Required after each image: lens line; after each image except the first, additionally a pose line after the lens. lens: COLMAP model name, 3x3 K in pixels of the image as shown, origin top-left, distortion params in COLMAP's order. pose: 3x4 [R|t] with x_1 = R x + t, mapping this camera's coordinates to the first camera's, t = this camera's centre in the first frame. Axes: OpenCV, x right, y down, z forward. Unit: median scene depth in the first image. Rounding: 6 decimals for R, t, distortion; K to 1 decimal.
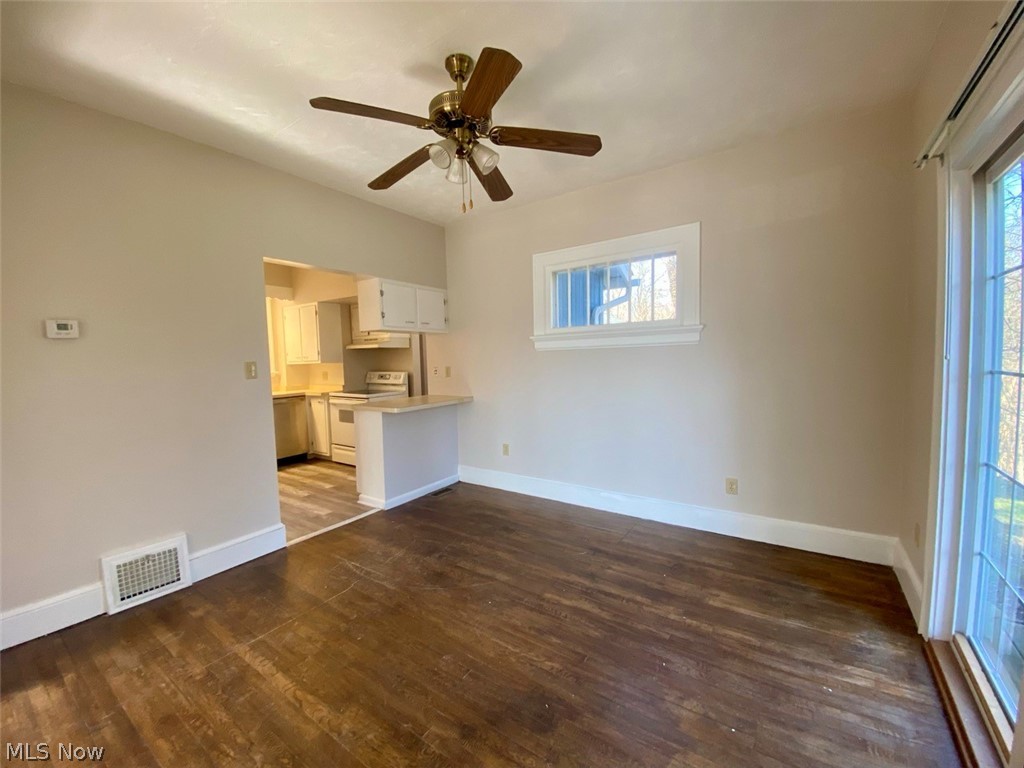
lens RADIAL K [[416.6, 0, 512.0], [0, 416.6, 380.9], [0, 0, 1]] dist [0.042953, -0.031717]
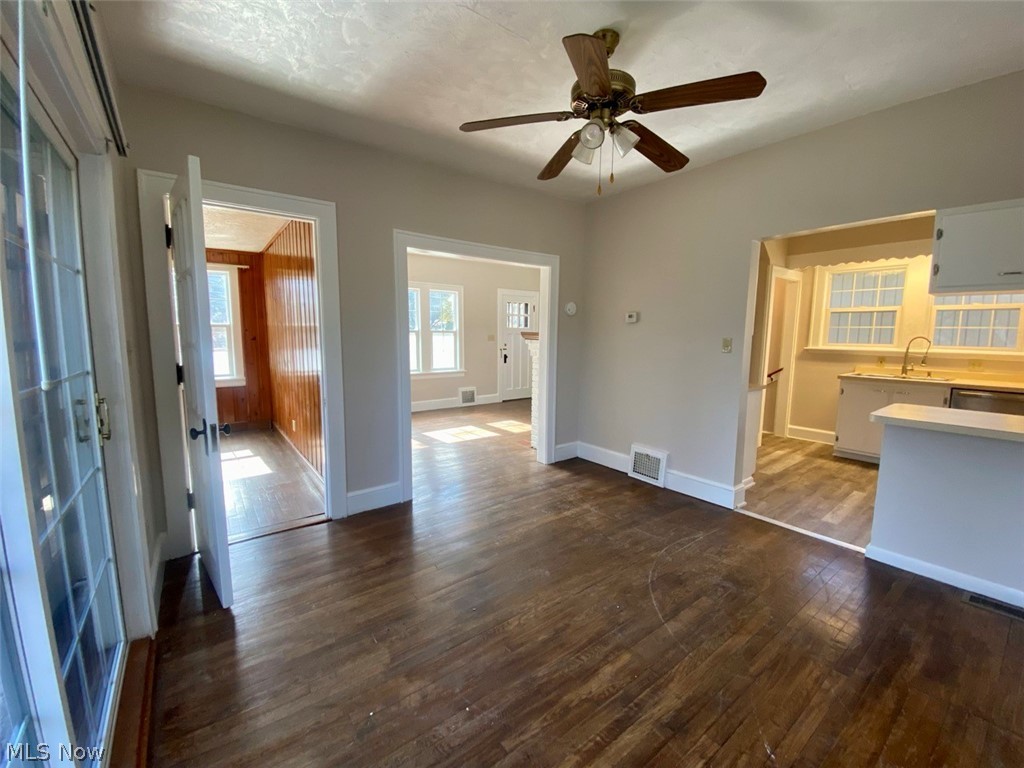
lens RADIAL K [[416.6, 0, 512.0], [0, 416.6, 380.9], [0, 0, 1]] dist [0.042953, -0.031717]
pose [[-0.320965, 0.129463, -0.938201, 0.843722], [-0.051487, 0.986763, 0.153779, -0.097663], [0.945691, 0.097663, -0.310050, 1.034981]]
